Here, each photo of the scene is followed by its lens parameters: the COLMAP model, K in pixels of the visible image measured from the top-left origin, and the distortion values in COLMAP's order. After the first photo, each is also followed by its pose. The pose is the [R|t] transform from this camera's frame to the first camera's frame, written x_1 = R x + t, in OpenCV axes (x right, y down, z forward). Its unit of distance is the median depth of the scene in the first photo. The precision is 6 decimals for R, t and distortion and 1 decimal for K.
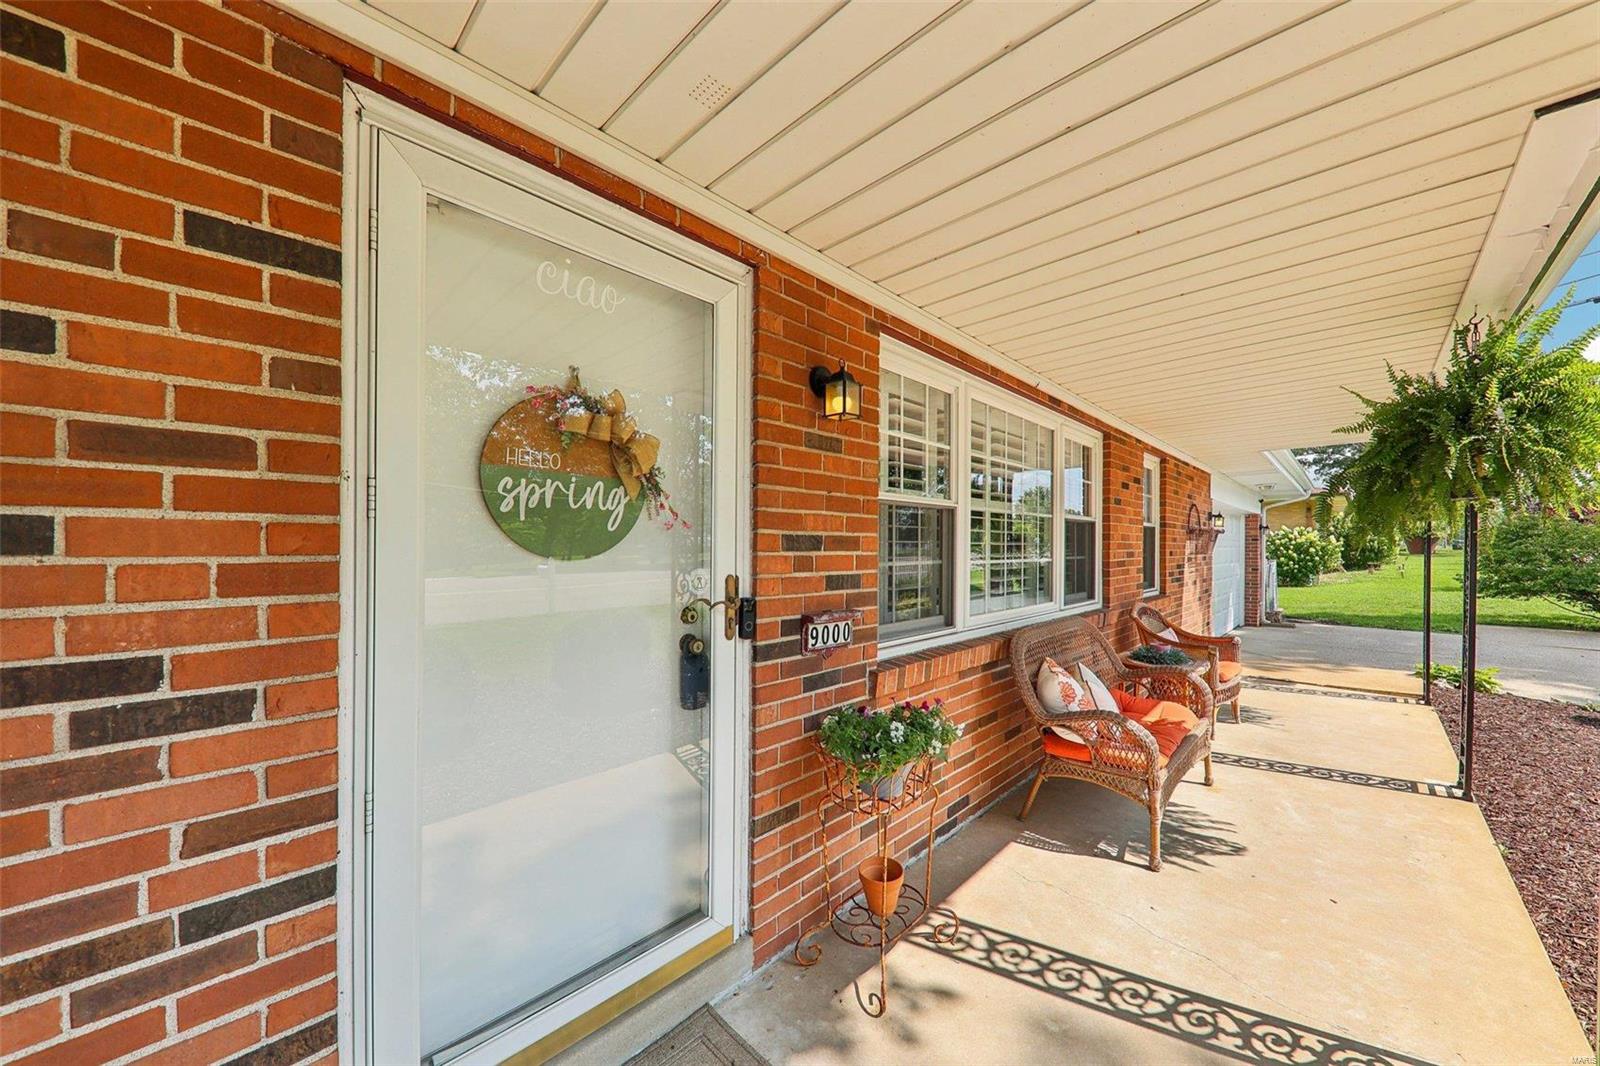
lens RADIAL K [[576.2, 0, 800.0], [0, 576.2, 533.0], [0, 0, 1]] dist [-0.000137, -0.000011]
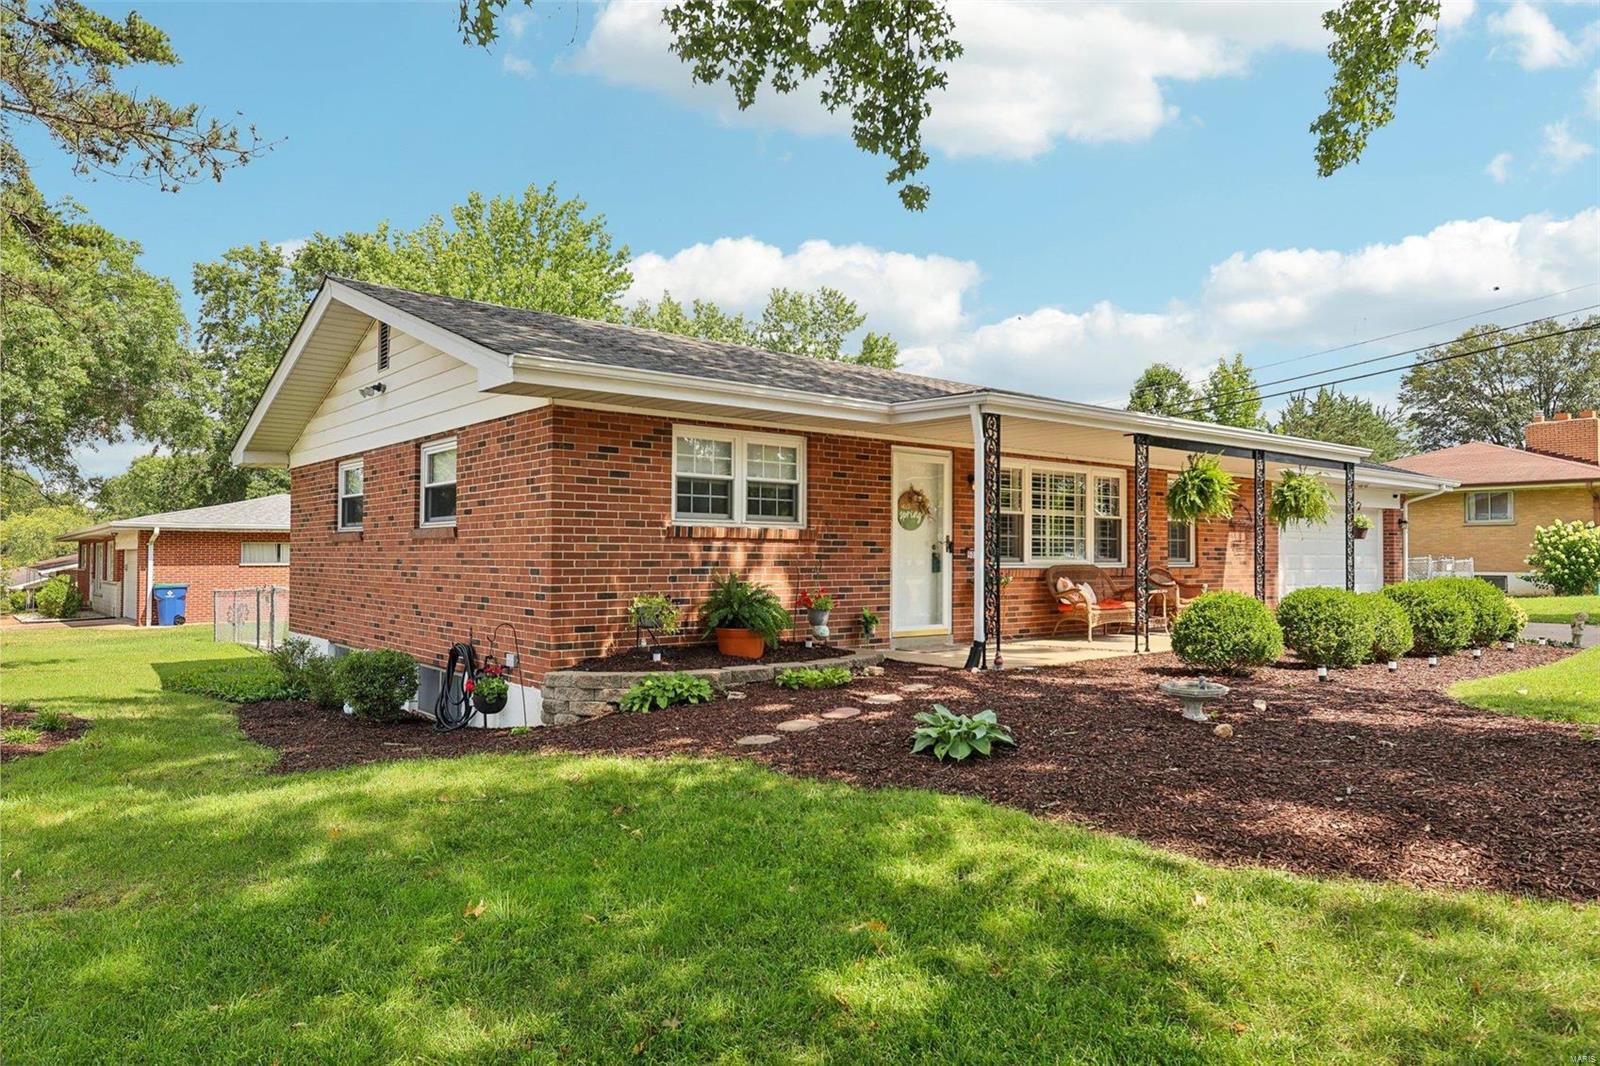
lens RADIAL K [[1025.6, 0, 800.0], [0, 1025.6, 533.0], [0, 0, 1]] dist [0.002714, 0.001644]
pose [[0.994411, 0.000047, -0.105578, -0.242486], [0.000038, 1.000000, 0.000803, 0.034821], [0.105578, -0.000803, 0.994411, -3.761490]]
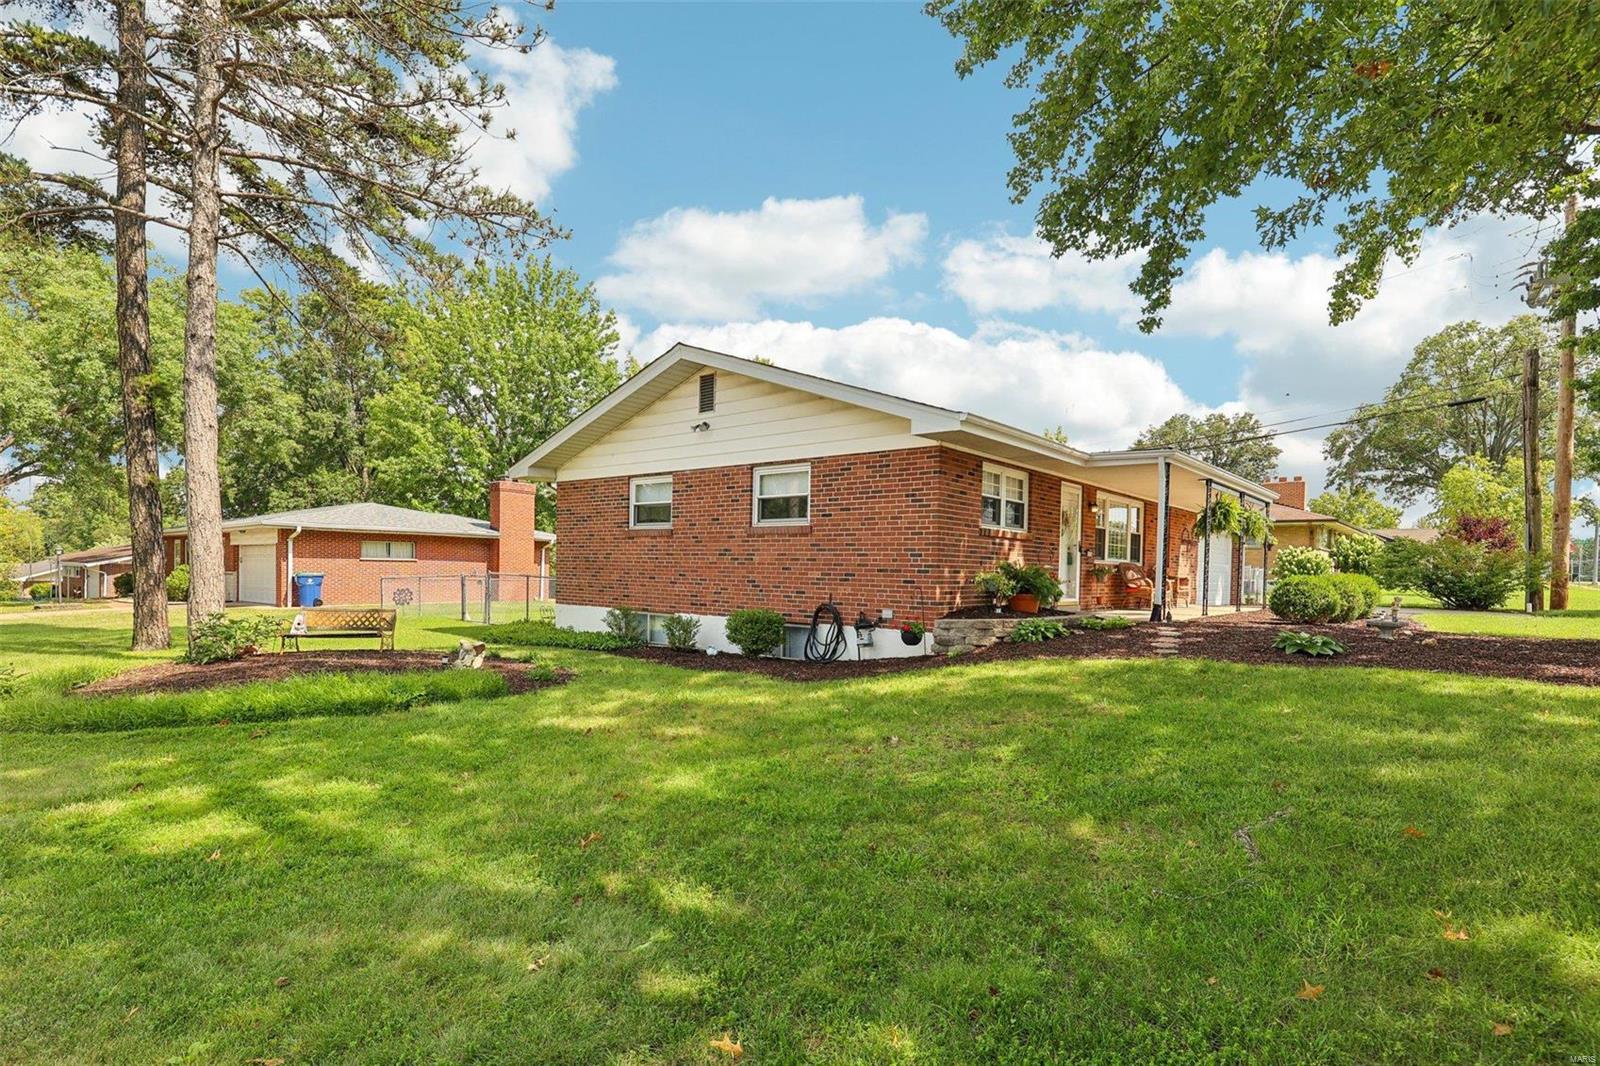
lens RADIAL K [[810.6, 0, 798.7], [0, 810.6, 586.6], [0, 0, 1]] dist [-0.004892, -0.000430]
pose [[0.997070, 0.017913, 0.074372, -2.286044], [-0.021224, 0.998808, 0.043966, 0.152624], [-0.073496, -0.045415, 0.996261, -4.489987]]
